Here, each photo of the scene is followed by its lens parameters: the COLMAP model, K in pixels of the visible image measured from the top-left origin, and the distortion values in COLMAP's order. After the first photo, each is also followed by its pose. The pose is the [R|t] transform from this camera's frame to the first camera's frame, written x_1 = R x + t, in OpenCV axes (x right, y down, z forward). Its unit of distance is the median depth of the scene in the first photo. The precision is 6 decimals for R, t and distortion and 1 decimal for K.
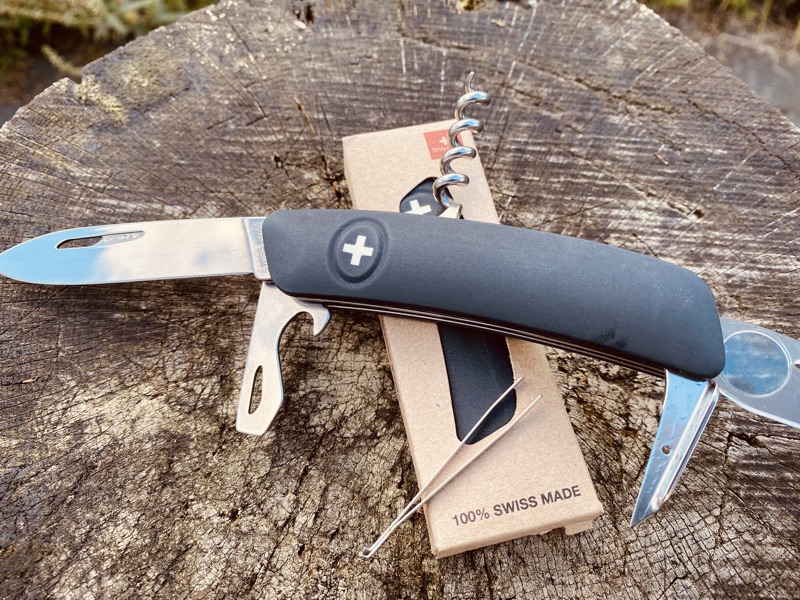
lens RADIAL K [[569.7, 0, 399.3], [0, 569.7, 306.8], [0, 0, 1]] dist [-0.034694, 0.008554]
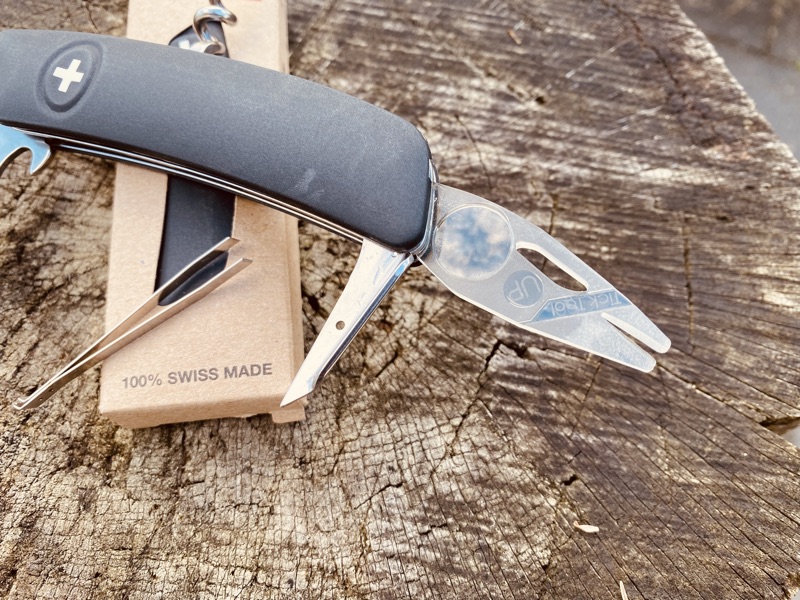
lens RADIAL K [[569.7, 0, 402.2], [0, 569.7, 304.5], [0, 0, 1]] dist [-0.034694, 0.008554]
pose [[0.993263, 0.112050, -0.029561, 0.443072], [-0.108928, 0.989801, 0.091808, 0.101261], [0.039546, -0.087969, 0.995338, 0.115567]]
